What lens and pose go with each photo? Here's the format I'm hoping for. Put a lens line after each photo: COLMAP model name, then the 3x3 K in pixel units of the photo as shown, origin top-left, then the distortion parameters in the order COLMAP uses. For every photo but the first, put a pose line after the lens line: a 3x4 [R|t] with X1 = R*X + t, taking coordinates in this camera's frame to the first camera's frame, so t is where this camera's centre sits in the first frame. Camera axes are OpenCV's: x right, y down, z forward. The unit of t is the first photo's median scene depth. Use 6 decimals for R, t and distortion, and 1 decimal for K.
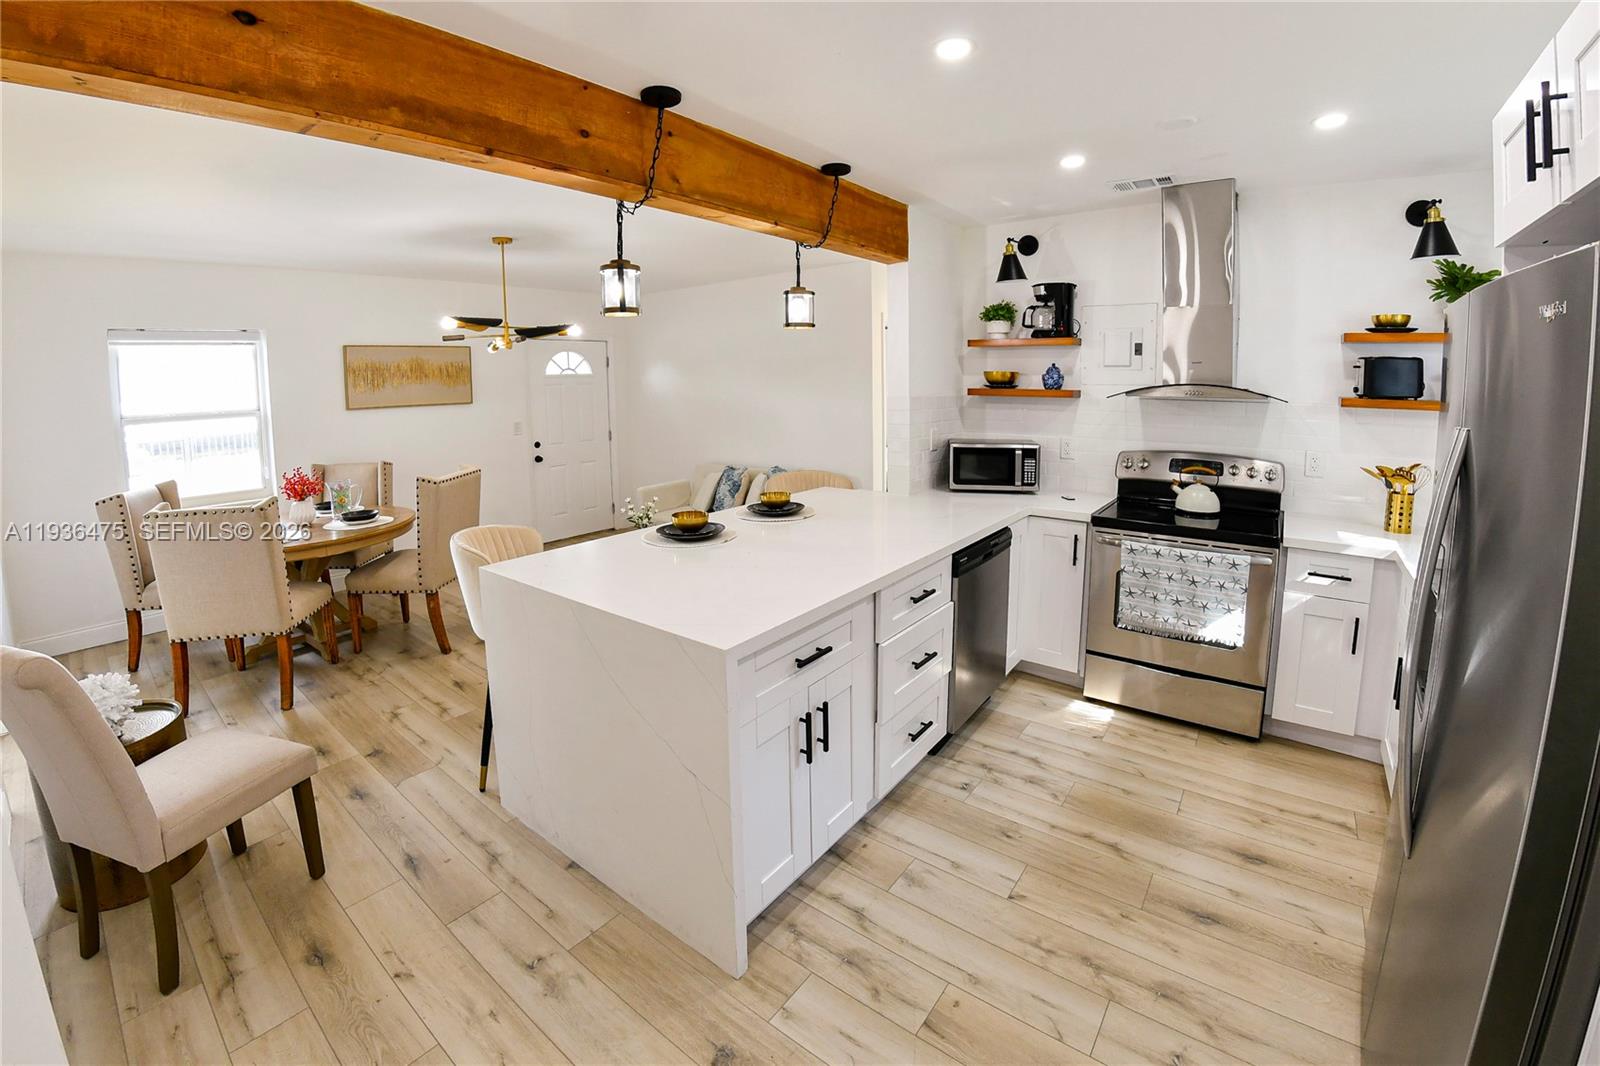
lens RADIAL K [[691.5, 0, 797.7], [0, 691.5, 501.8], [0, 0, 1]] dist [-0.079774, 0.000242]
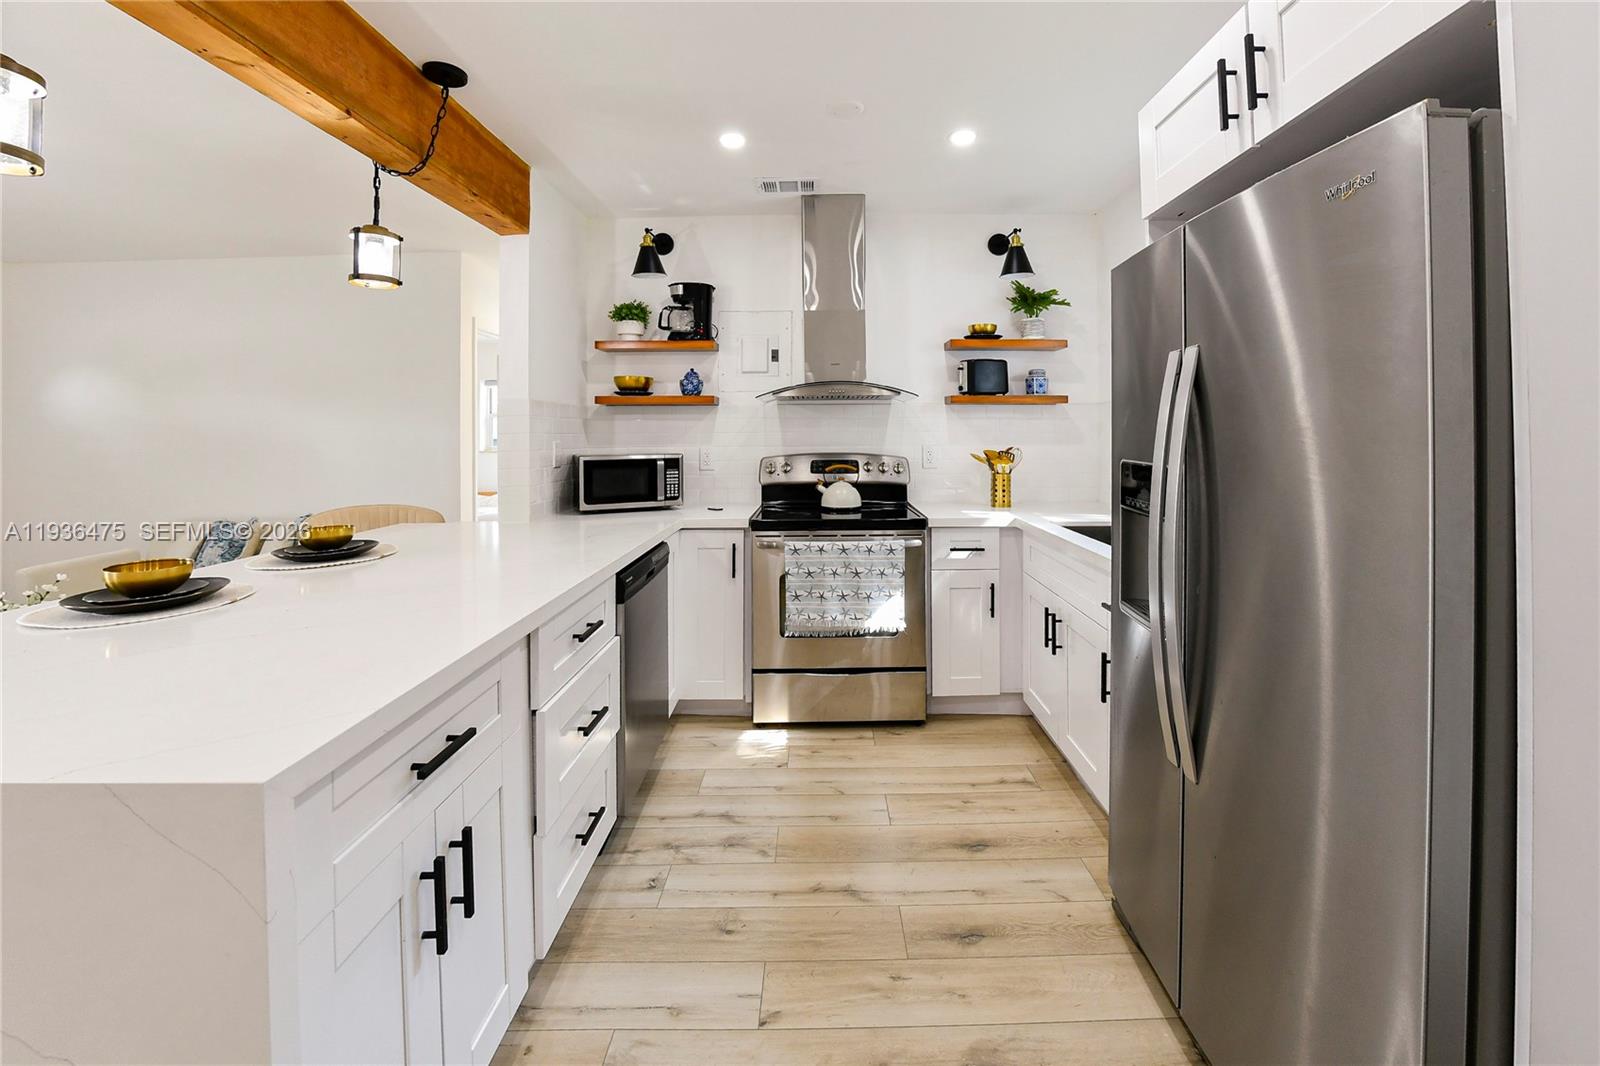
lens RADIAL K [[647.0, 0, 844.6], [0, 647.0, 437.0], [0, 0, 1]] dist [-0.029065, 0.000402]
pose [[0.768422, 0.007582, 0.639899, -0.044789], [0.110282, 0.983401, -0.144084, 0.052287], [-0.630370, 0.181287, 0.754830, 0.226799]]
